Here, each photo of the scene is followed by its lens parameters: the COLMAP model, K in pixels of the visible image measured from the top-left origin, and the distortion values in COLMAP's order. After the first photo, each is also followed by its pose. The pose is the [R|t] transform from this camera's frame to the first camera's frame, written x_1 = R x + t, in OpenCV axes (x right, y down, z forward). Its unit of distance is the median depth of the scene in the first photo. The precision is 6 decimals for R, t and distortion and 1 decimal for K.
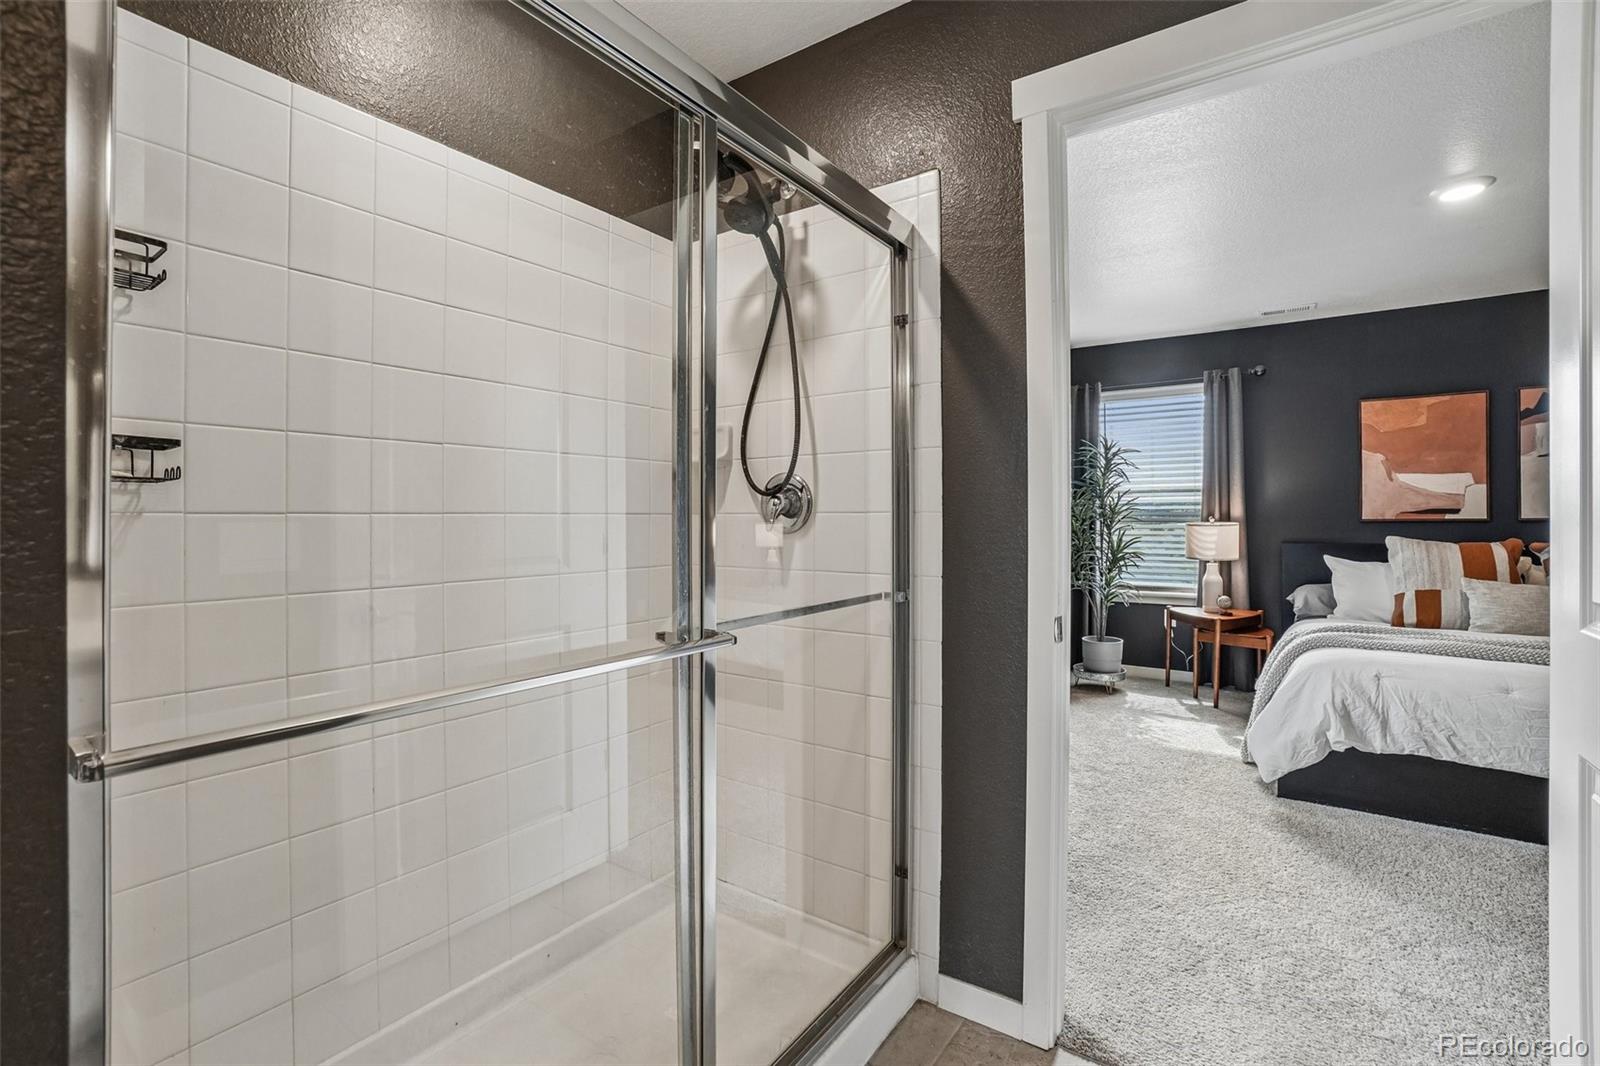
lens RADIAL K [[717.5, 0, 790.7], [0, 717.5, 523.5], [0, 0, 1]] dist [-0.062367, 0.022043]
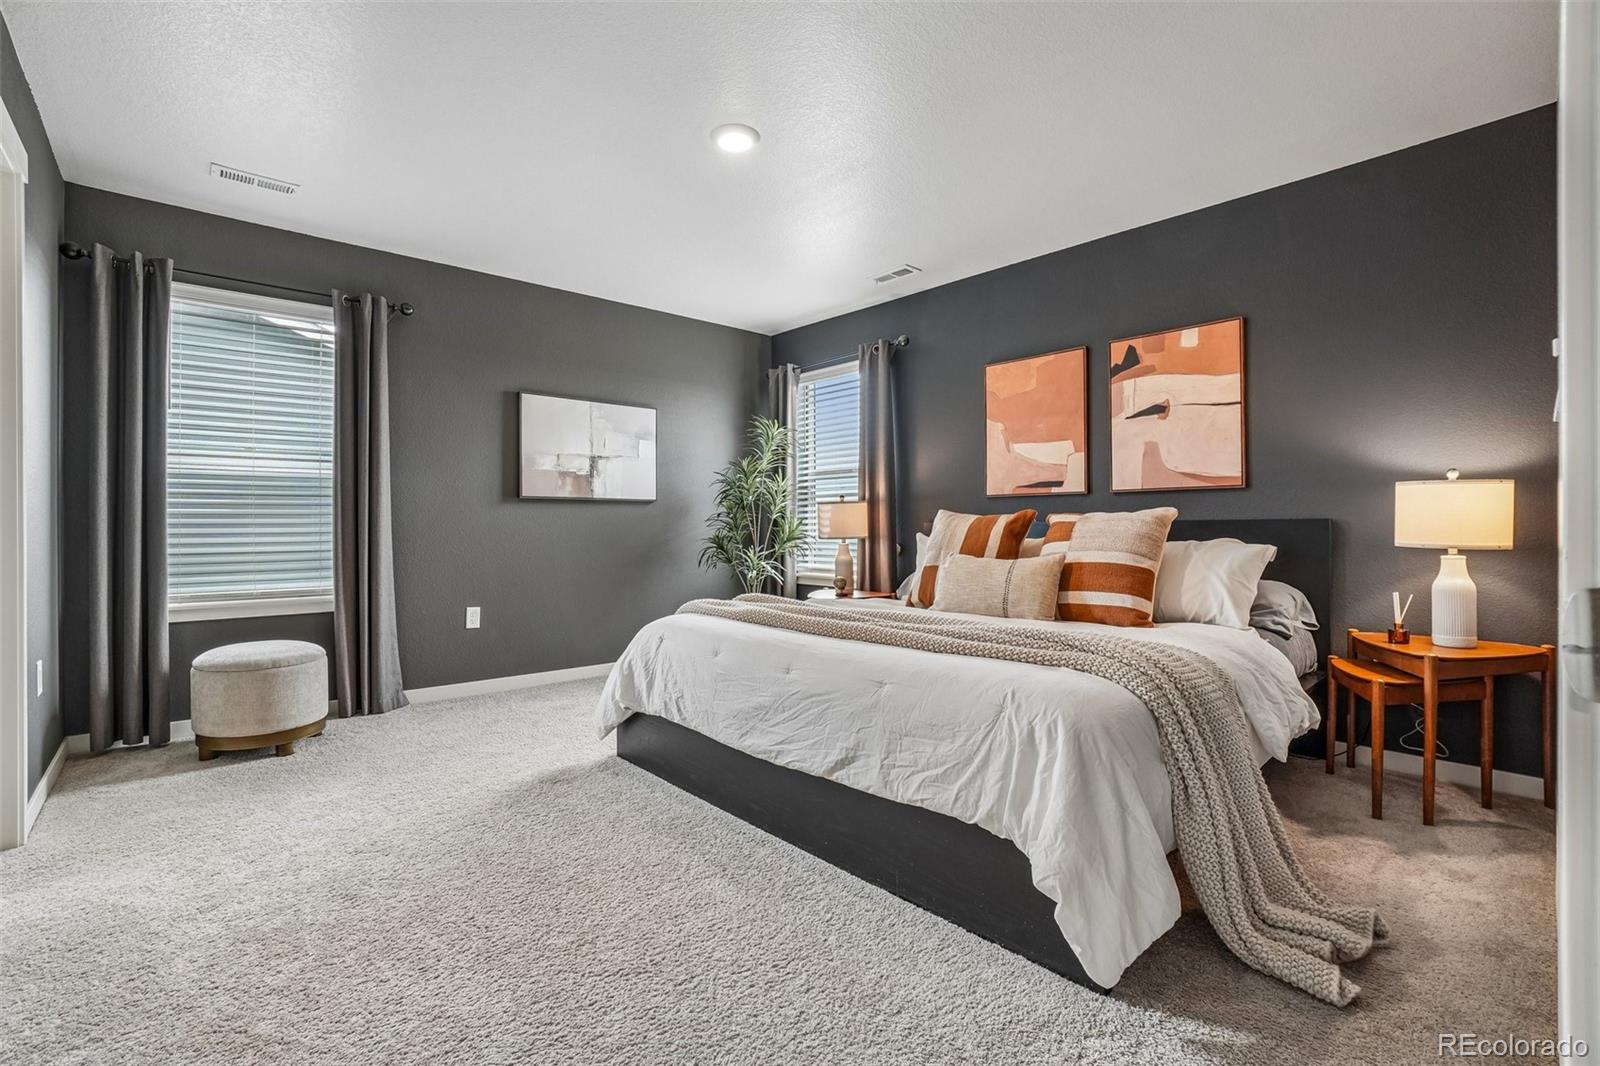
lens RADIAL K [[717.5, 0, 790.7], [0, 717.5, 523.5], [0, 0, 1]] dist [-0.062367, 0.022043]
pose [[0.972375, 0.004027, -0.233390, 0.821003], [-0.005677, 0.999963, -0.006399, 0.039743], [0.233356, 0.007547, 0.972362, 0.030075]]
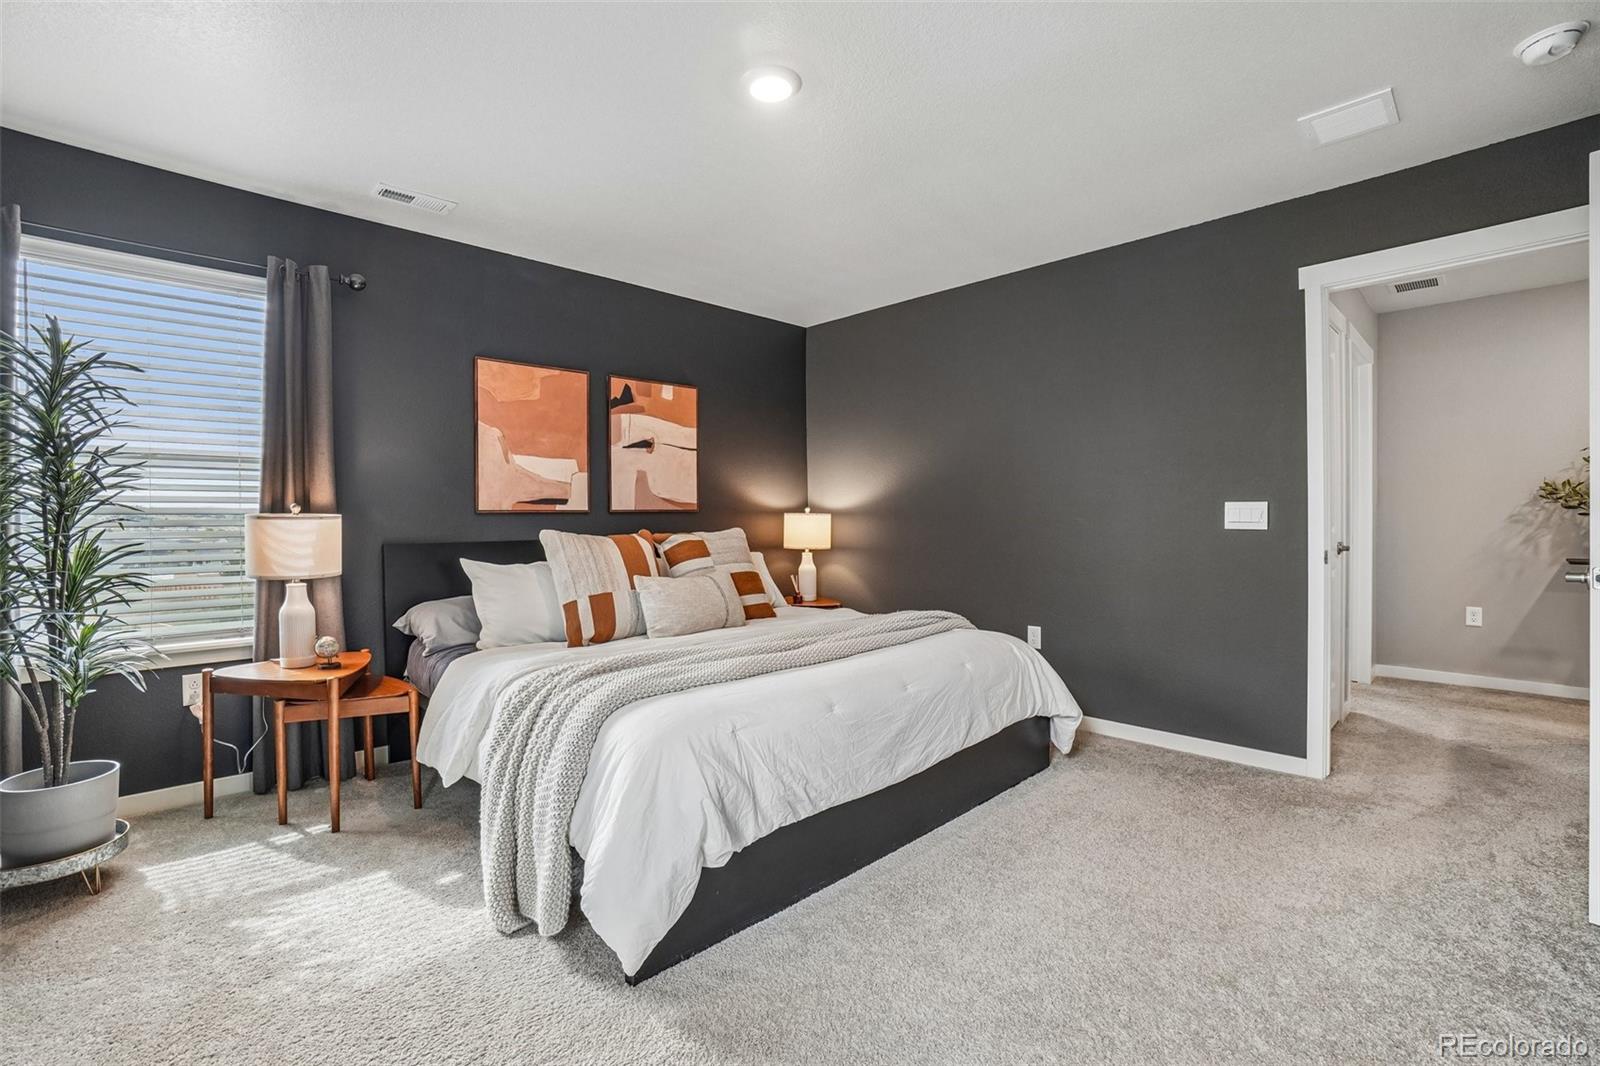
lens RADIAL K [[717.5, 0, 790.7], [0, 717.5, 523.5], [0, 0, 1]] dist [-0.062367, 0.022043]
pose [[0.190397, -0.003359, 0.981702, 0.115595], [0.011971, 0.999928, 0.001099, 0.012411], [-0.981634, 0.011543, 0.190423, 0.526240]]
